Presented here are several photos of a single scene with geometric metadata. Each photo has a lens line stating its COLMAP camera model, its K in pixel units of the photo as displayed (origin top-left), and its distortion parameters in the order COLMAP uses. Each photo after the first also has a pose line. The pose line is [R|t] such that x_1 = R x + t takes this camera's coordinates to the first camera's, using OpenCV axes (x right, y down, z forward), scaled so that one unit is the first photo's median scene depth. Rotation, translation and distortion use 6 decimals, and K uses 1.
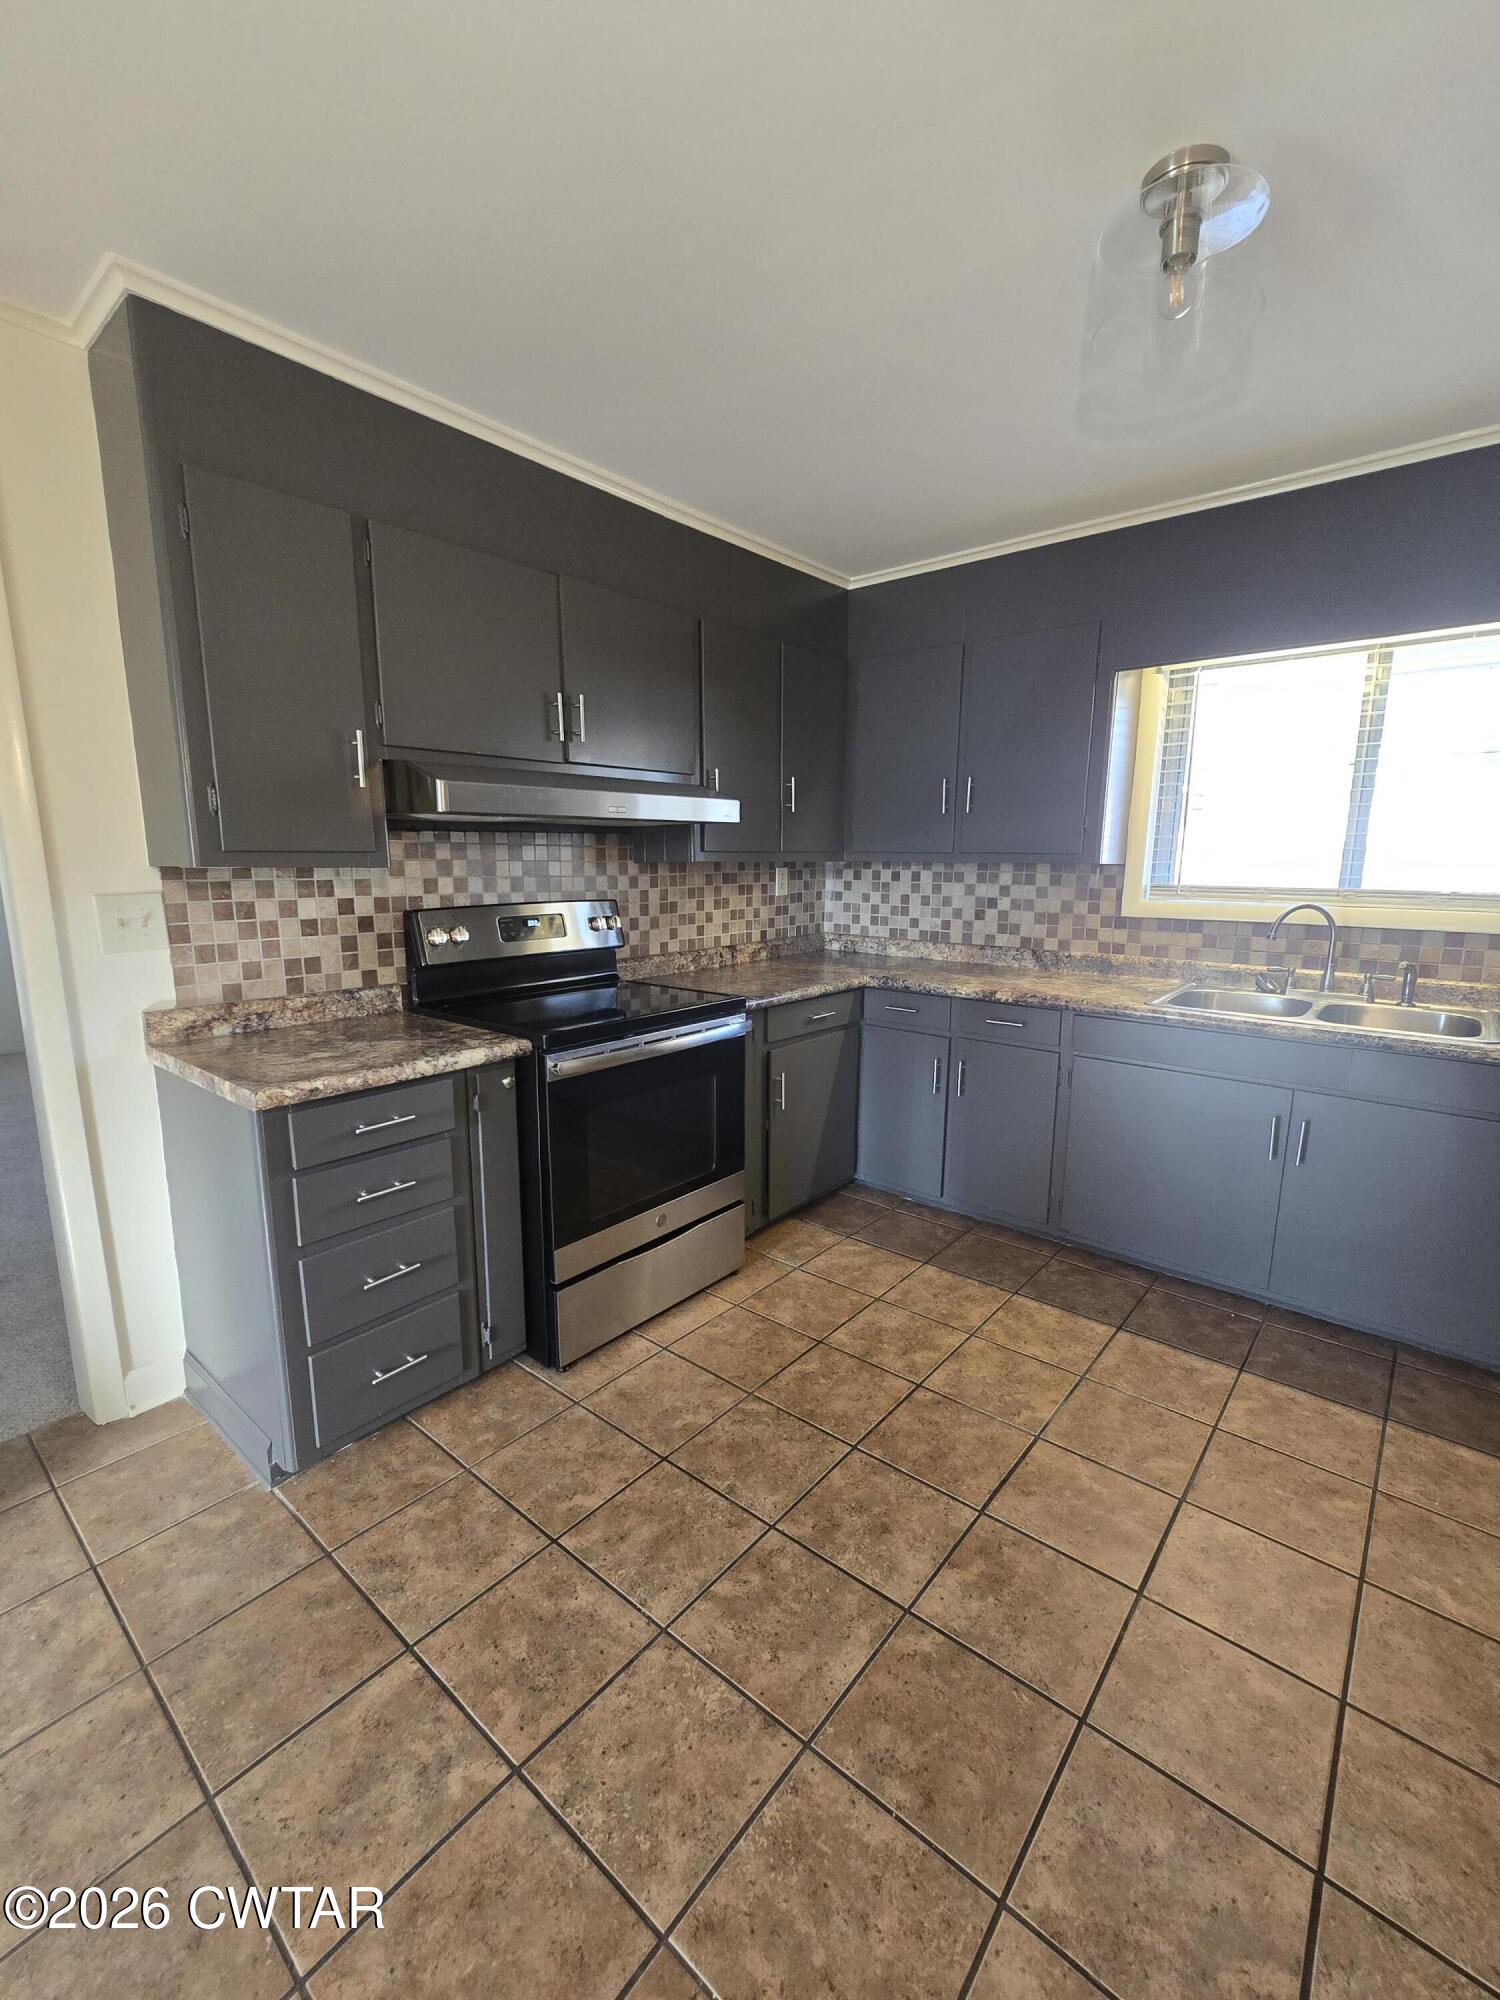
lens RADIAL K [[854.3, 0, 728.8], [0, 854.3, 1004.2], [0, 0, 1]] dist [-0.014725, 0.006395]
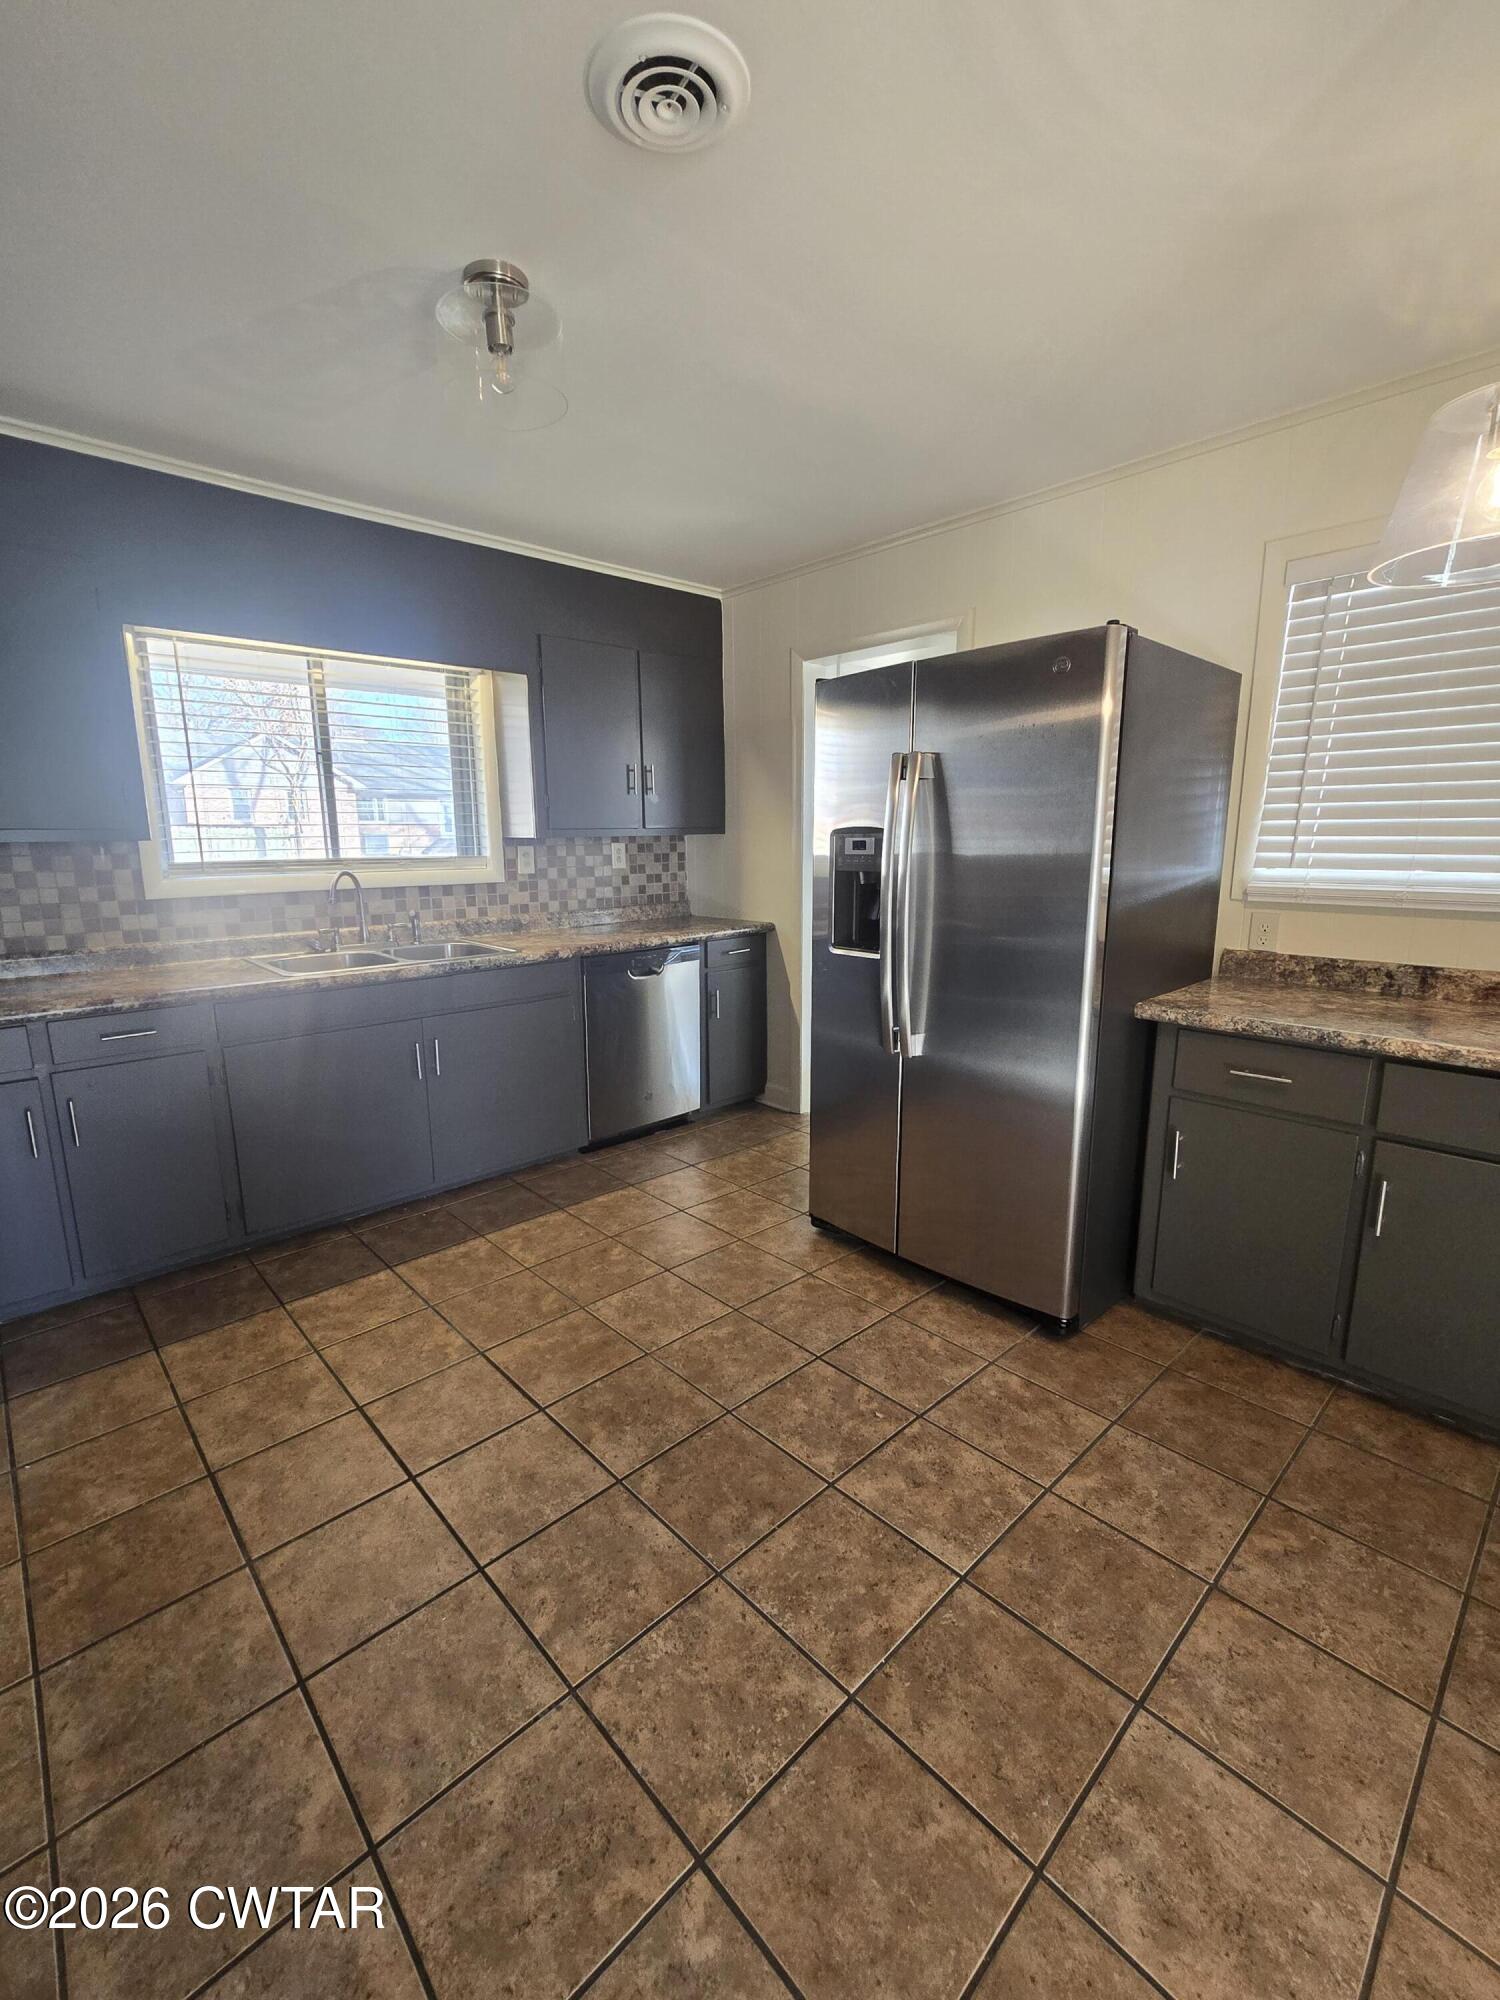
lens RADIAL K [[854.3, 0, 735.8], [0, 854.3, 1001.0], [0, 0, 1]] dist [-0.014725, 0.006395]
pose [[0.112230, -0.197818, 0.973793, -0.734713], [0.181120, 0.967640, 0.175693, -0.088548], [-0.977036, 0.156655, 0.144427, 0.549605]]
